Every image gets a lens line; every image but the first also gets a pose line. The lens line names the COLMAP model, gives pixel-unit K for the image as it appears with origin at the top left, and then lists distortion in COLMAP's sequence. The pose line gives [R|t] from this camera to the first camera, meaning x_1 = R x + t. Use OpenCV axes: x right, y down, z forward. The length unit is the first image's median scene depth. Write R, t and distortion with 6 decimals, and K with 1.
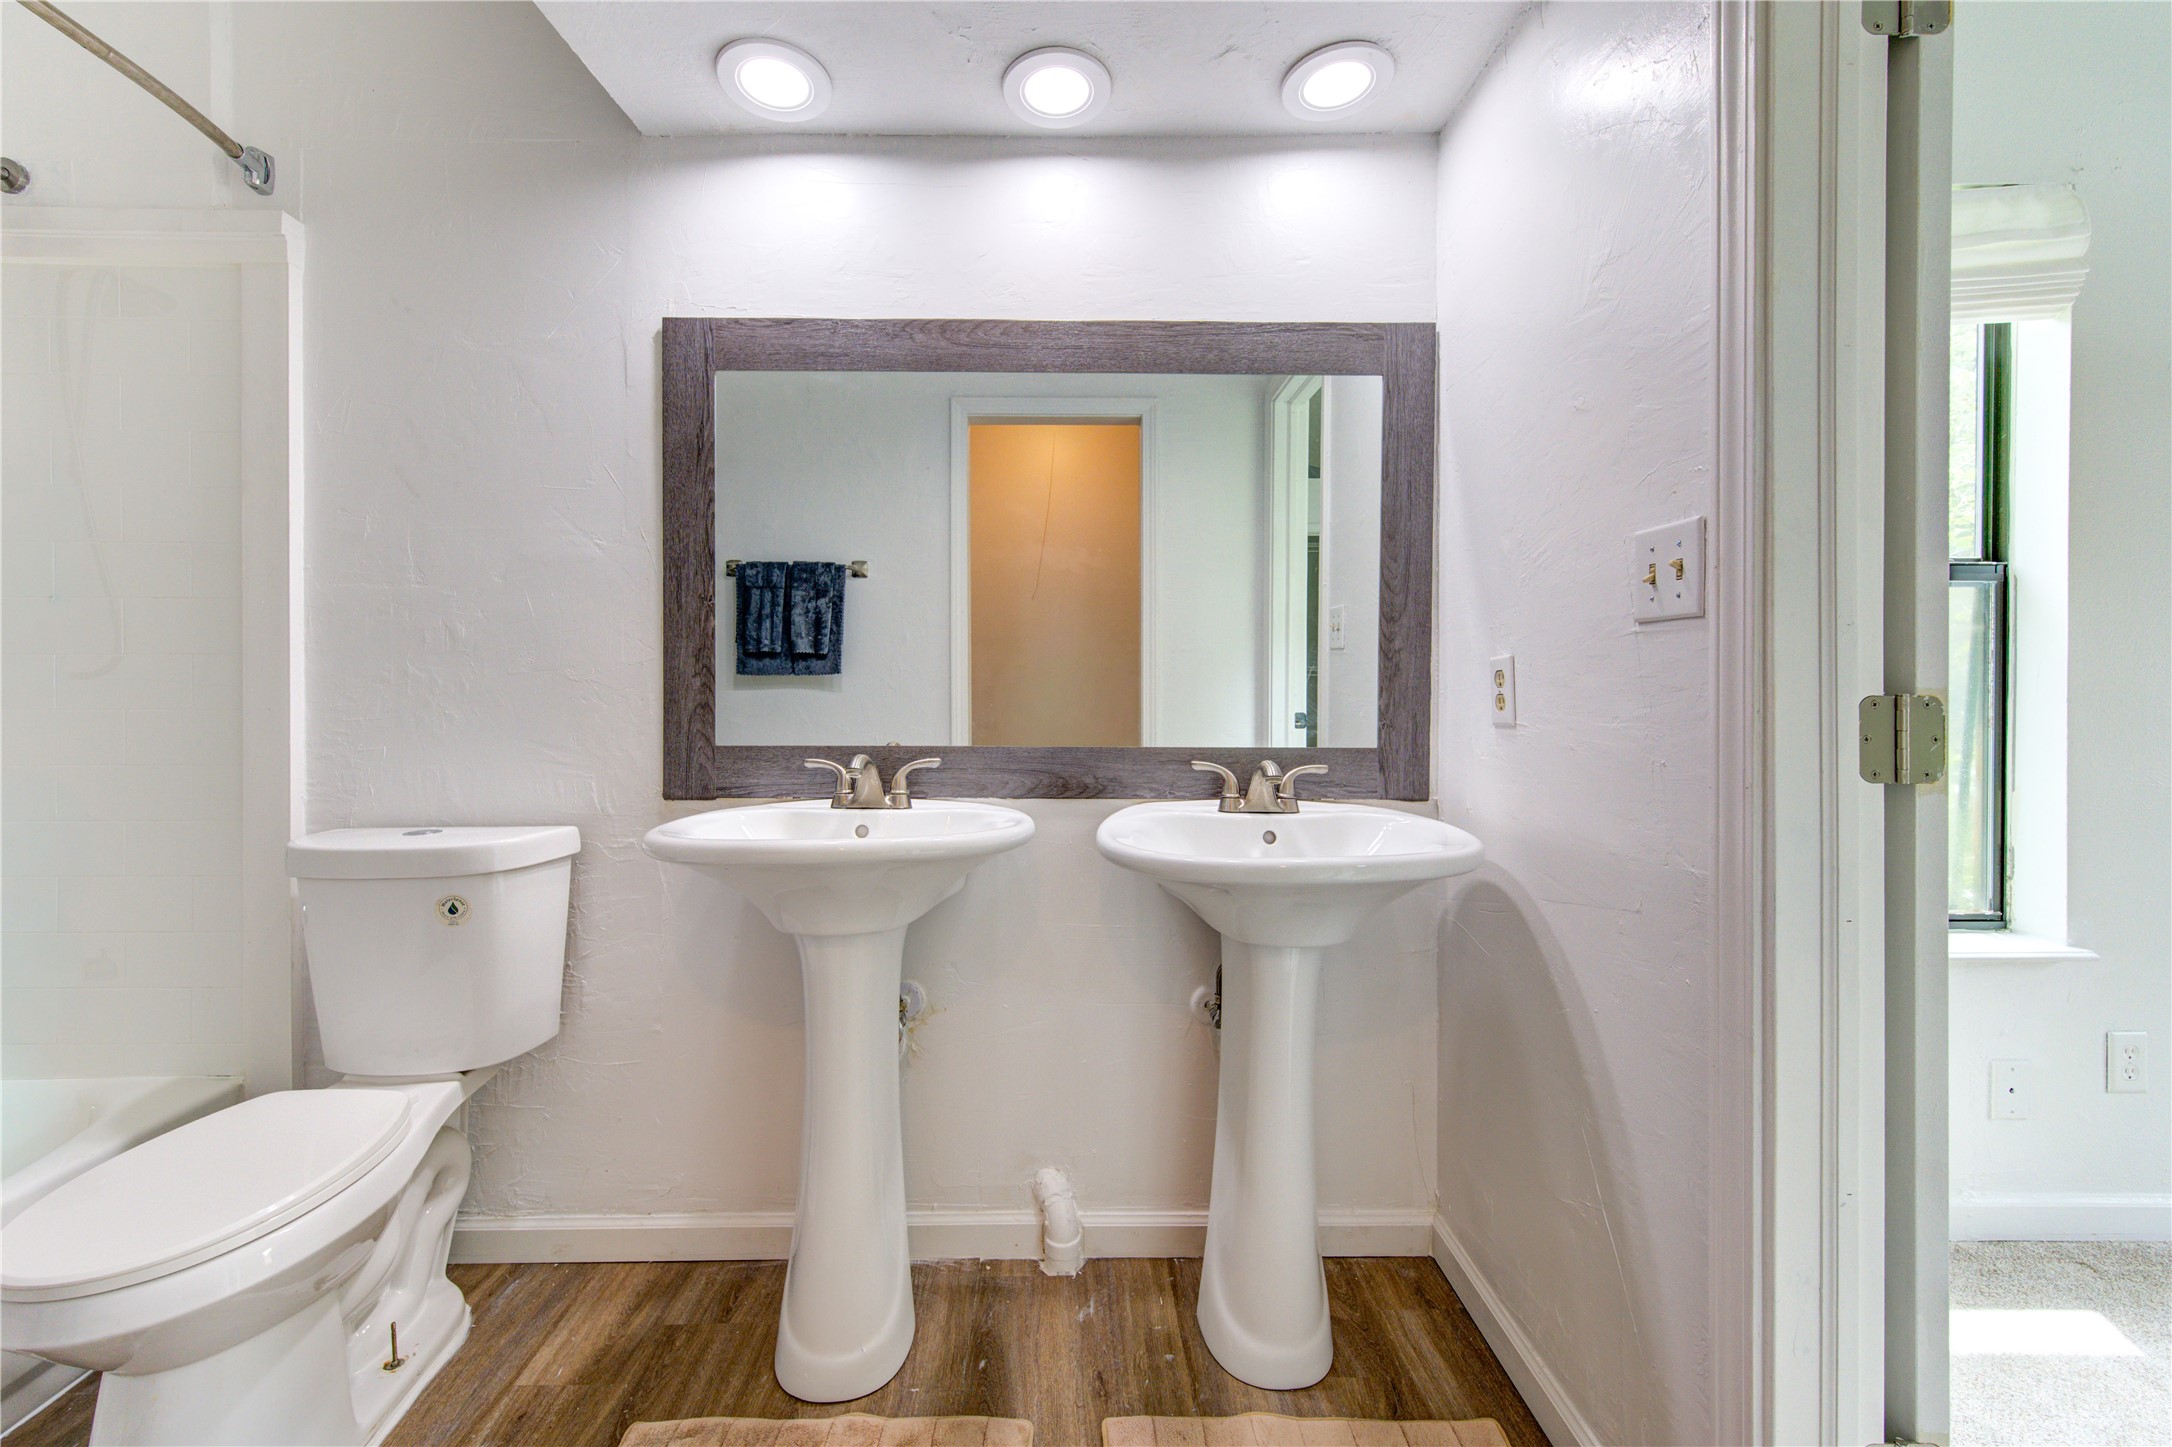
lens RADIAL K [[854.3, 0, 1077.1], [0, 854.3, 685.9], [0, 0, 1]] dist [-0.001503, 0.000282]
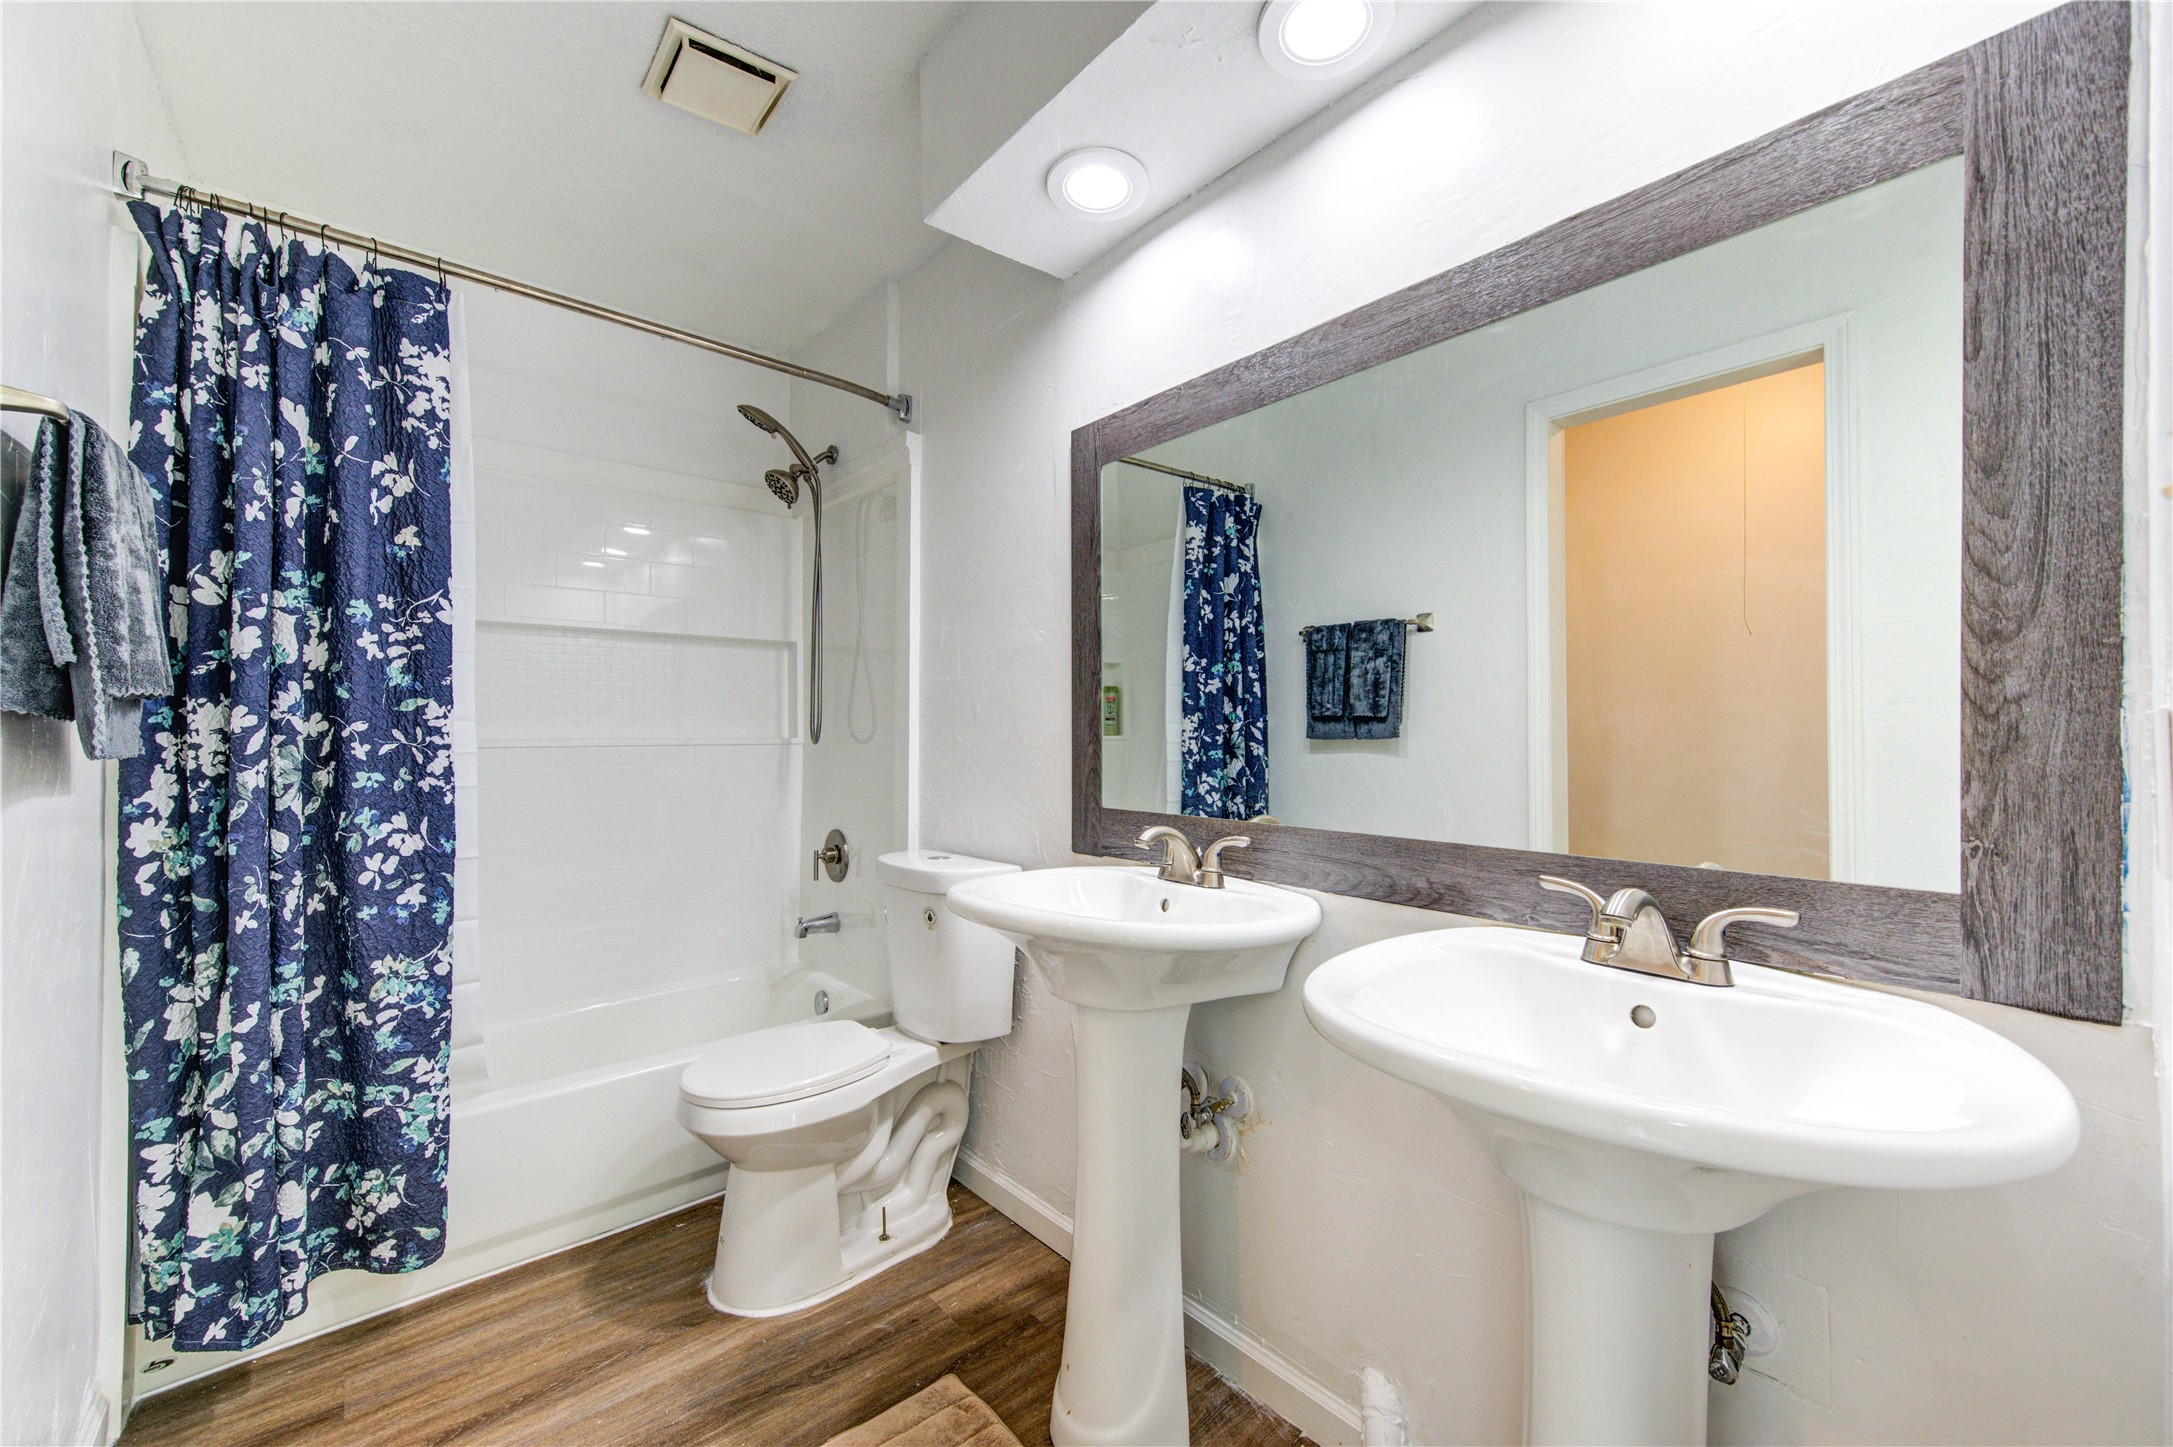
lens RADIAL K [[854.7, 0, 1103.6], [0, 854.7, 730.0], [0, 0, 1]] dist [-0.001503, 0.000282]
pose [[0.646267, -0.006961, -0.763080, 0.411666], [-0.006507, 0.999872, -0.014632, -0.013101], [0.763084, 0.014421, 0.646139, 0.293093]]
